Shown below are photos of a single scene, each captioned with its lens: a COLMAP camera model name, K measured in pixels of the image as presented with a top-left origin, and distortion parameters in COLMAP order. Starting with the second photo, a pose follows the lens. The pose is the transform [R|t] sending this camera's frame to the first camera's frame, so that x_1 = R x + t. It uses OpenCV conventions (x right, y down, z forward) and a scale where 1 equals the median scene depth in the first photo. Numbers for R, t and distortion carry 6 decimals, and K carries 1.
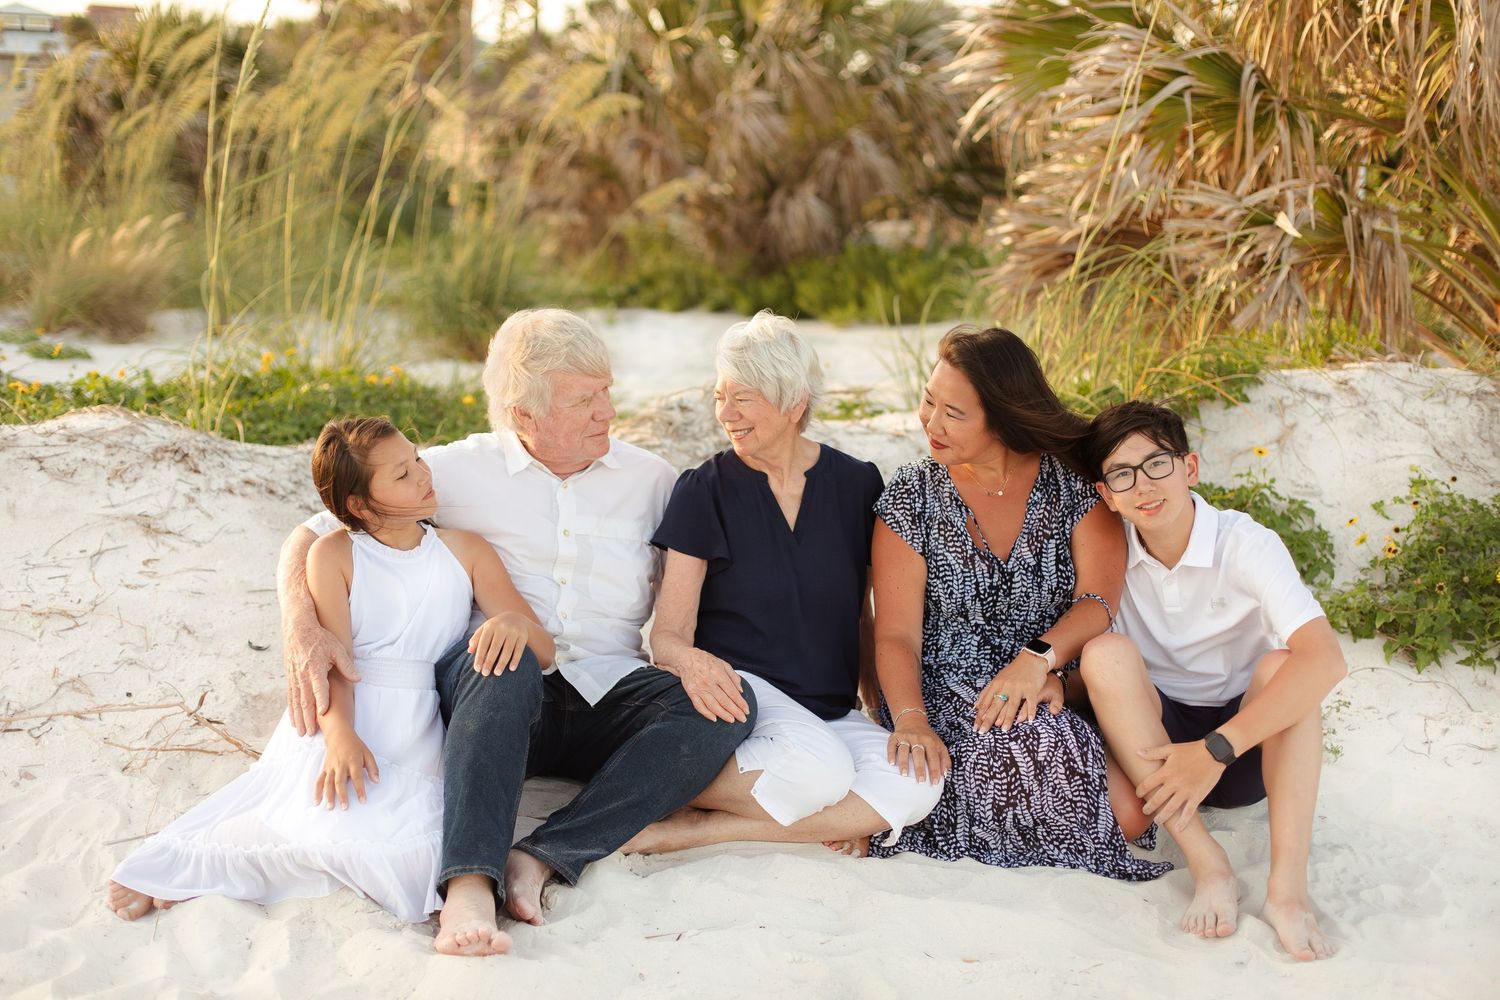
lens RADIAL K [[2095.8, 0, 750.0], [0, 2095.8, 500.0], [0, 0, 1]] dist [0.002686, 0.058396]
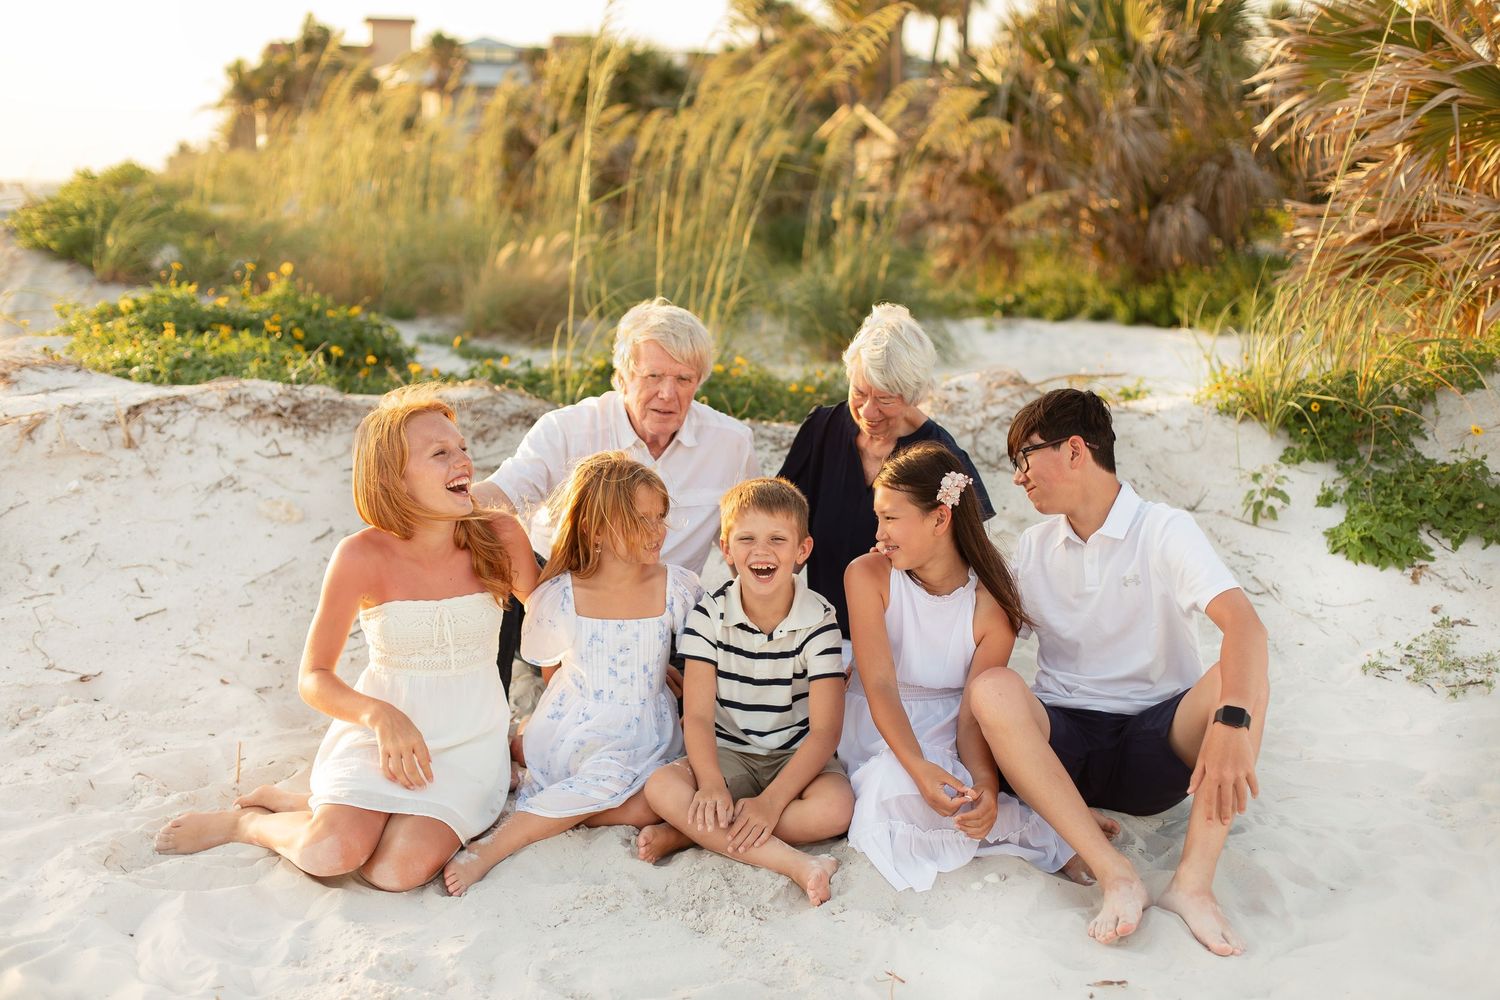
lens RADIAL K [[2095.8, 0, 750.0], [0, 2095.8, 500.0], [0, 0, 1]] dist [0.002686, 0.058396]
pose [[0.978305, 0.016260, -0.206529, 0.110804], [-0.018021, 0.999816, -0.006646, 0.031805], [0.206383, 0.010224, 0.978418, -0.177456]]
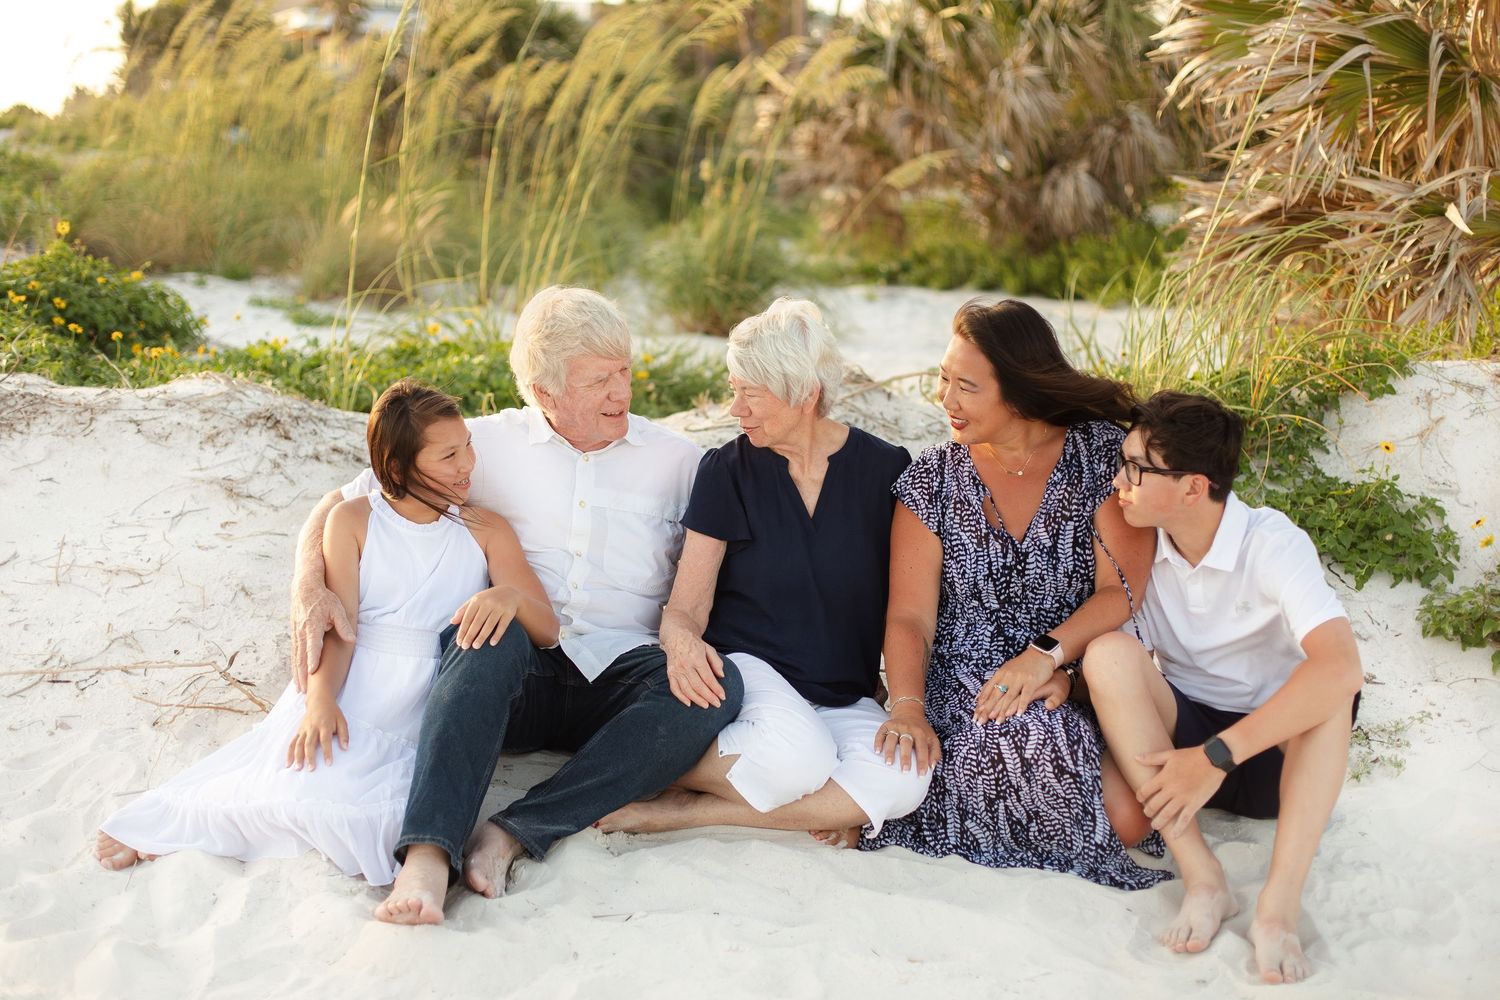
lens RADIAL K [[2111.1, 0, 758.5], [0, 2111.1, 491.5], [0, 0, 1]] dist [0.012864, 0.020445]
pose [[0.987153, 0.028775, -0.157165, 0.129429], [-0.027887, 0.999580, 0.007852, -0.002007], [0.157325, -0.003368, 0.987541, 0.016865]]
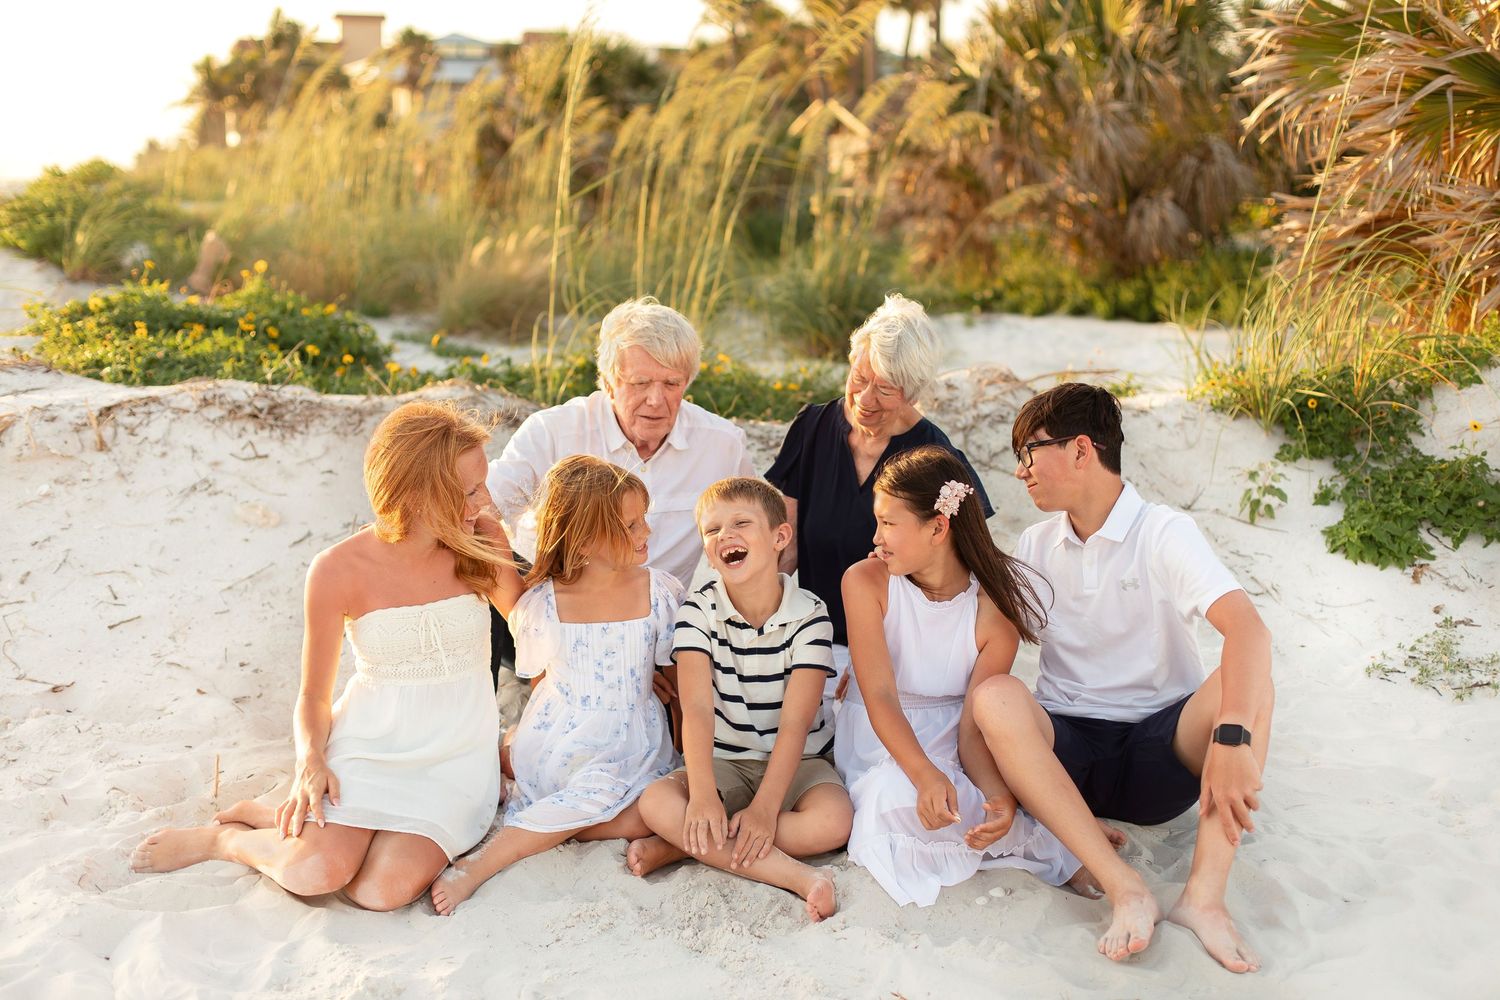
lens RADIAL K [[2095.8, 0, 750.0], [0, 2095.8, 500.0], [0, 0, 1]] dist [0.002686, 0.058396]
pose [[0.980917, 0.011814, -0.194069, 0.097329], [-0.012988, 0.999904, -0.004781, 0.028742], [0.193994, 0.007210, 0.980976, -0.154202]]
